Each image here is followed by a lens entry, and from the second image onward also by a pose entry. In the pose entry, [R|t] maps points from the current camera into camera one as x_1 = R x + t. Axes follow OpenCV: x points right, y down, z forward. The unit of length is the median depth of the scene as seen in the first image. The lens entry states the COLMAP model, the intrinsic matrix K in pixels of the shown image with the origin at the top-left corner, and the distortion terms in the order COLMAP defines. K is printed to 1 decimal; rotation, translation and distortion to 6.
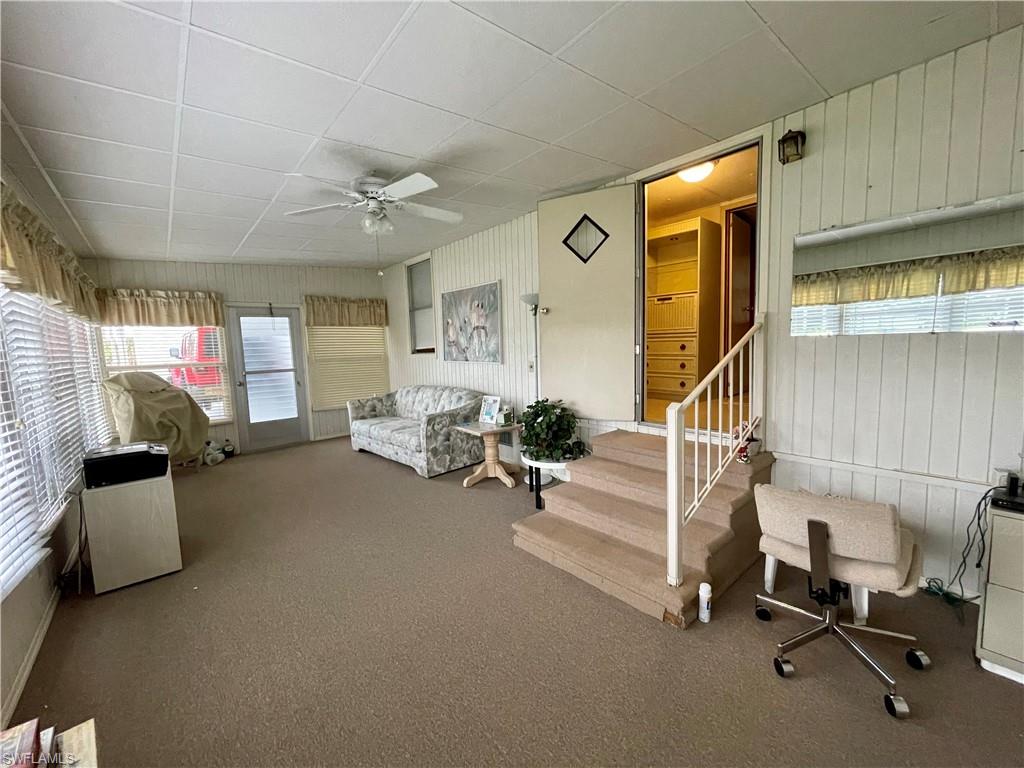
lens RADIAL K [[414.1, 0, 511.3], [0, 414.1, 386.2], [0, 0, 1]] dist [-0.001257, 0.000216]
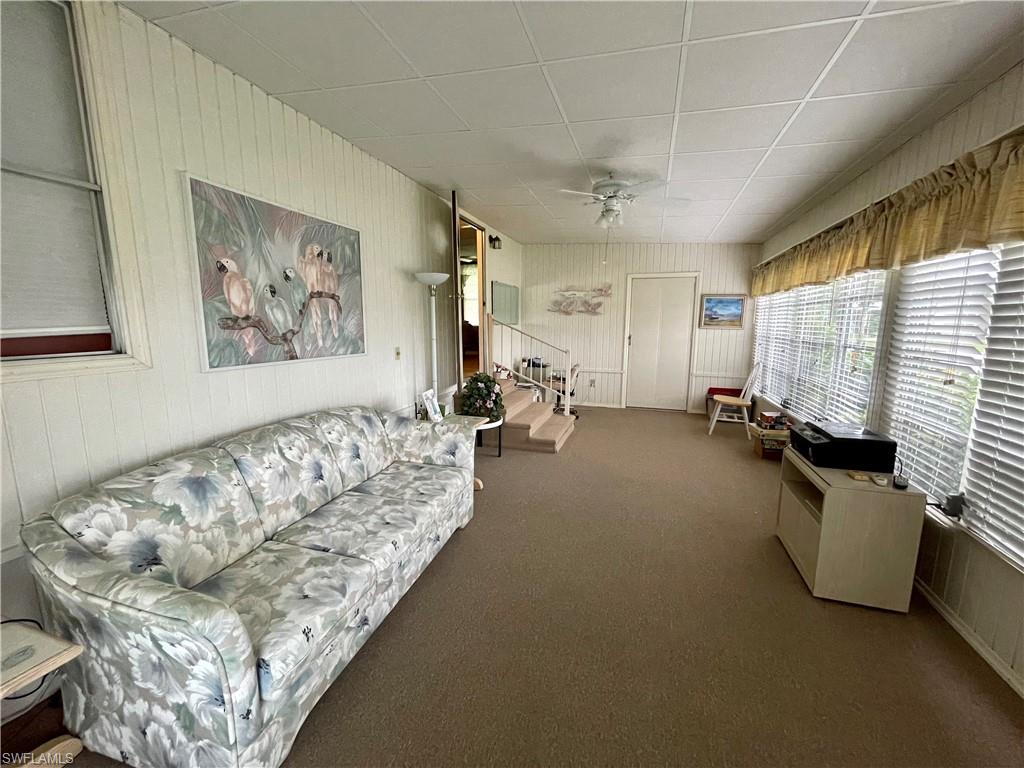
lens RADIAL K [[414.1, 0, 512.9], [0, 414.1, 382.5], [0, 0, 1]] dist [-0.001257, 0.000216]
pose [[-0.508856, -0.108586, 0.853976, -0.681908], [0.085883, 0.980660, 0.175870, -0.100489], [-0.856557, 0.162835, -0.489689, 1.054136]]
